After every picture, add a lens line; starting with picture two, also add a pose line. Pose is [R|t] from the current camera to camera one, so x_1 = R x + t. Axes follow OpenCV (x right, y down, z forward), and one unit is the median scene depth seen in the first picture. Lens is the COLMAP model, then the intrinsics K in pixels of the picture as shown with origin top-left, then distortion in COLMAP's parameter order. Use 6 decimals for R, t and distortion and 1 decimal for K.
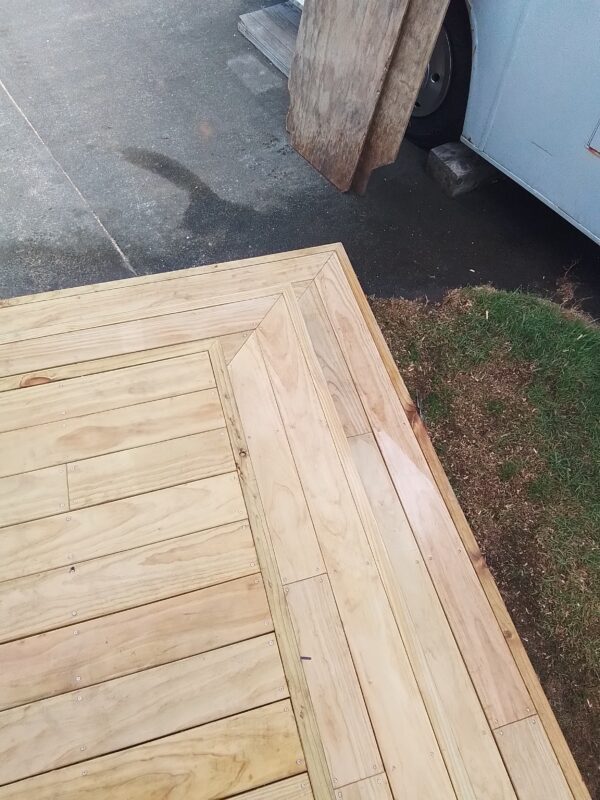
lens RADIAL K [[554.5, 0, 300.8], [0, 554.5, 398.4], [0, 0, 1]] dist [0.058421, -0.071695]
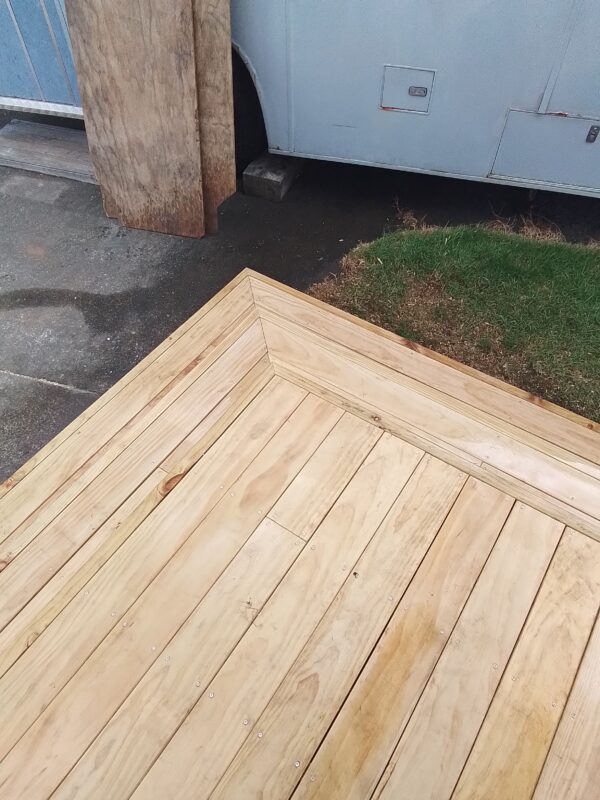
lens RADIAL K [[554.5, 0, 300.8], [0, 554.5, 398.4], [0, 0, 1]] dist [0.058421, -0.071695]
pose [[0.761552, -0.539633, 0.358935, -0.384115], [0.570788, 0.820777, 0.022940, -0.031049], [-0.306985, 0.187406, 0.933081, -0.014809]]
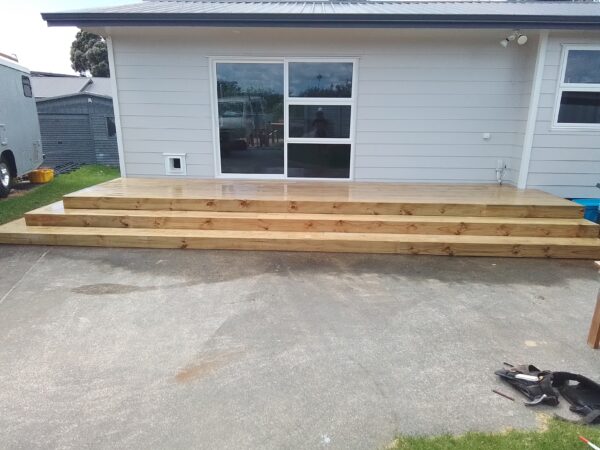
lens RADIAL K [[415.9, 0, 300.5], [0, 415.9, 222.6], [0, 0, 1]] dist [0.058421, -0.071695]
pose [[-0.951103, -0.117996, 0.285448, -2.019067], [0.239618, 0.301277, 0.922938, -1.845131], [-0.194902, 0.946208, -0.258271, 1.192712]]
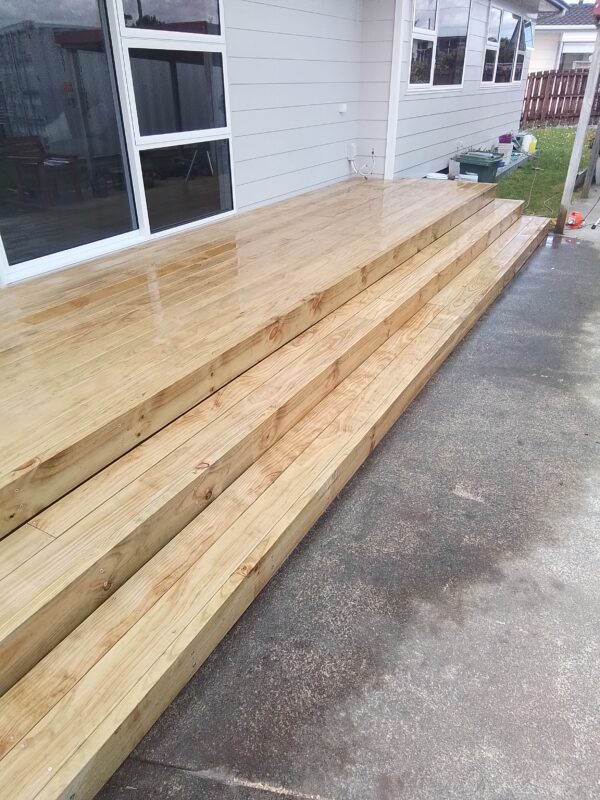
lens RADIAL K [[554.5, 0, 300.8], [0, 554.5, 398.4], [0, 0, 1]] dist [0.058421, -0.071695]
pose [[-0.712681, 0.324525, -0.621909, -0.147210], [-0.604784, 0.164936, 0.779123, -0.818151], [0.355420, 0.931386, 0.078720, 0.660041]]
